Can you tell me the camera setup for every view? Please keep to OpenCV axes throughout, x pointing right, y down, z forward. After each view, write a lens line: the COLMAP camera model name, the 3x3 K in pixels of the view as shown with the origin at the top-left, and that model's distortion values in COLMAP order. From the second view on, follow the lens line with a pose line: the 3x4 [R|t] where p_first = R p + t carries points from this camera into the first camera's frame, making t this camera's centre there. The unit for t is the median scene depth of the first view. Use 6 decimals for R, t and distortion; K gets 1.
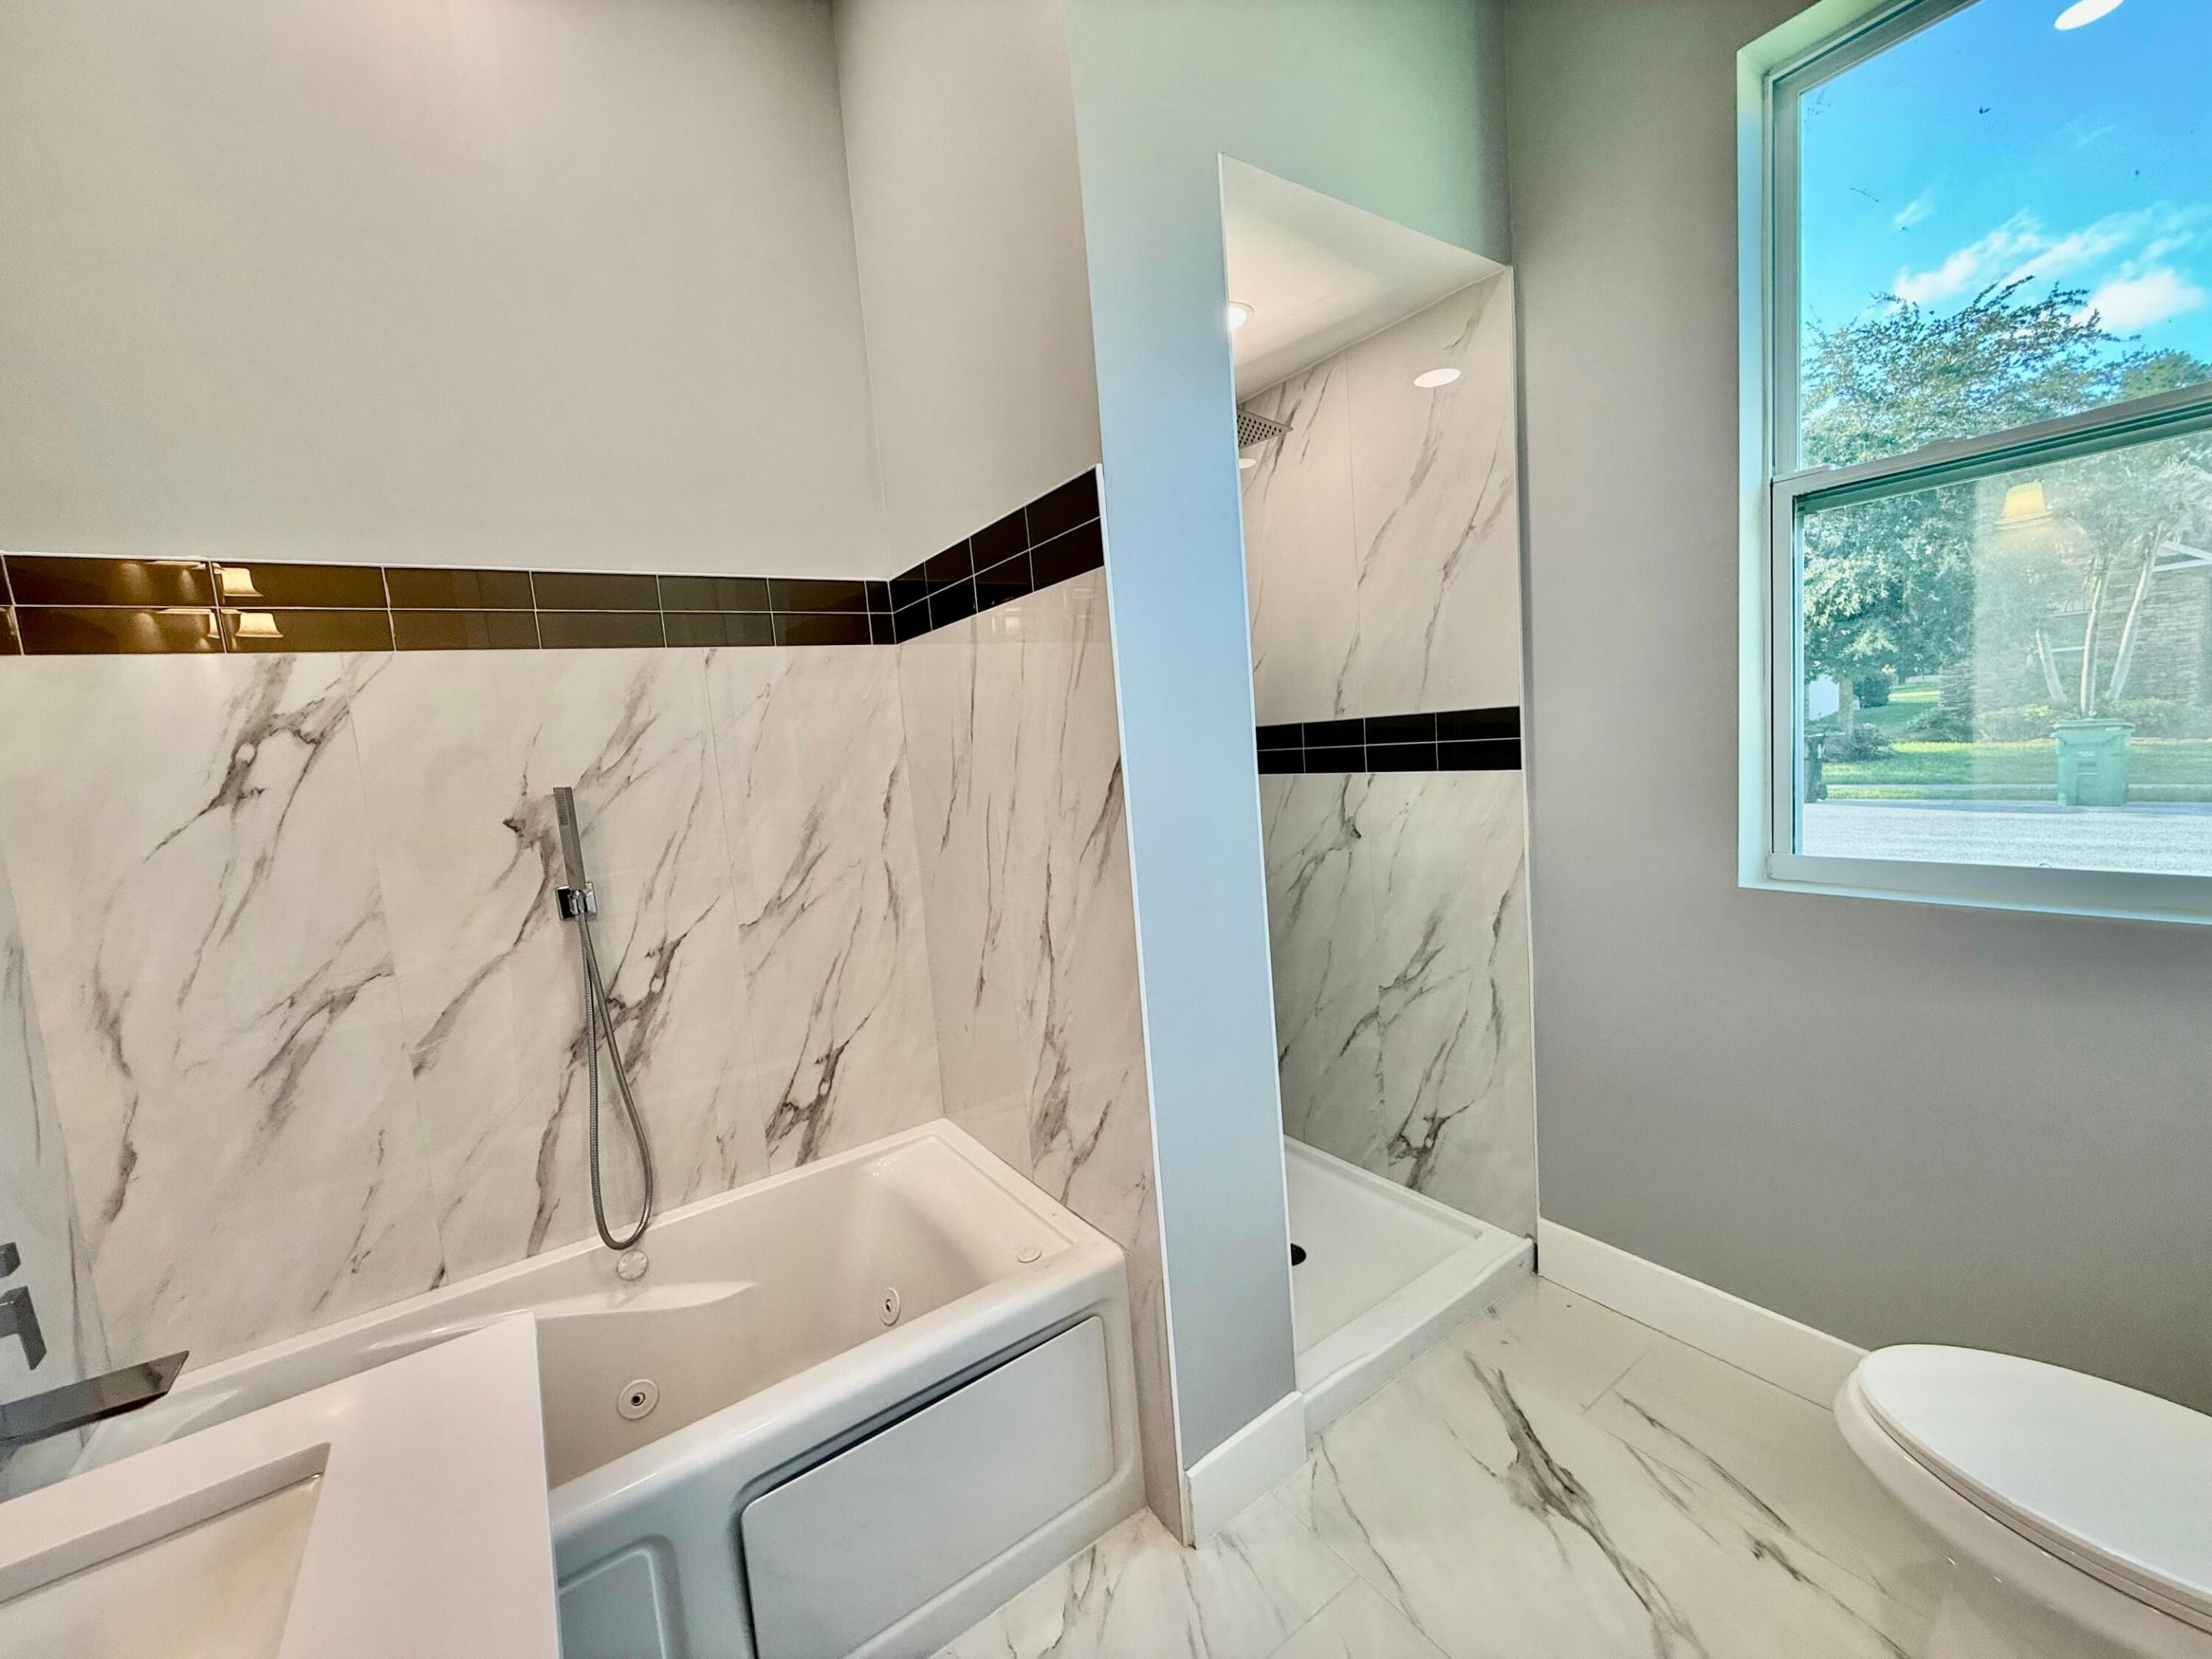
lens RADIAL K [[888.4, 0, 1106.0], [0, 888.4, 829.5], [0, 0, 1]] dist [0.000677, 0.000148]
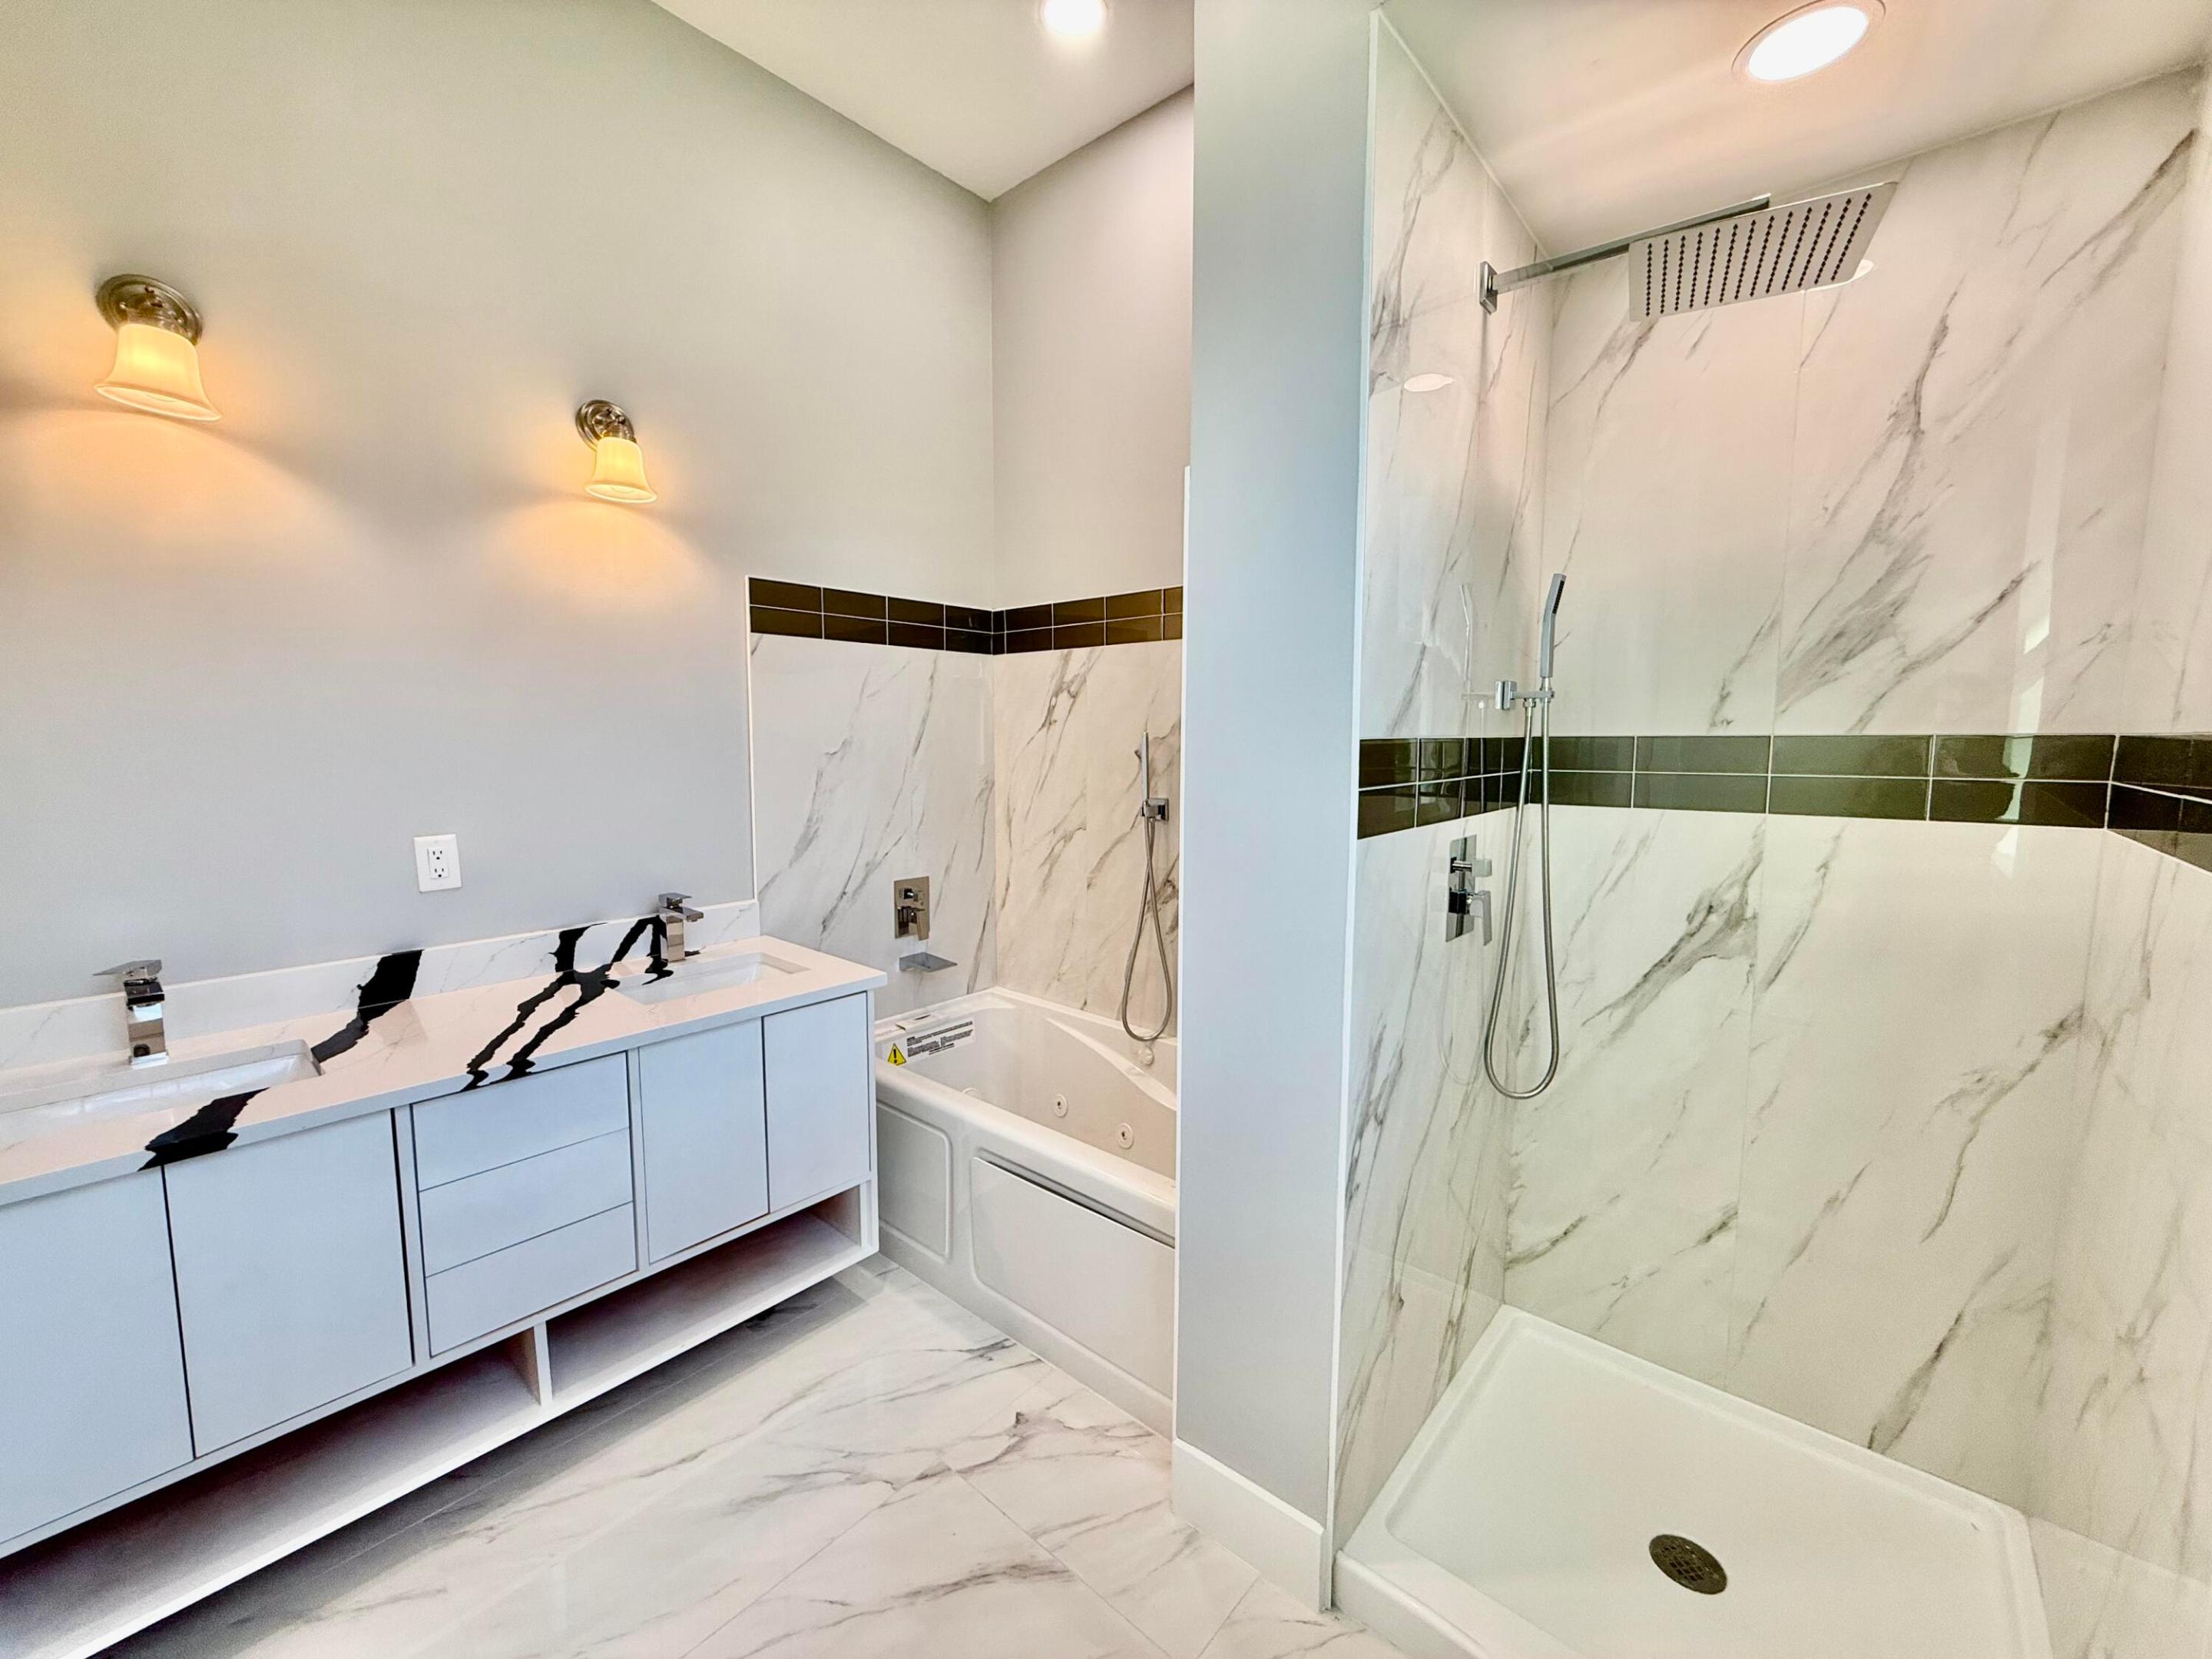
lens RADIAL K [[888.4, 0, 1106.0], [0, 888.4, 829.5], [0, 0, 1]] dist [0.000677, 0.000148]
pose [[0.251102, 0.192908, -0.948543, 0.939131], [-0.127368, 0.978004, 0.165182, -0.143183], [0.959544, 0.079337, 0.270149, 0.588620]]
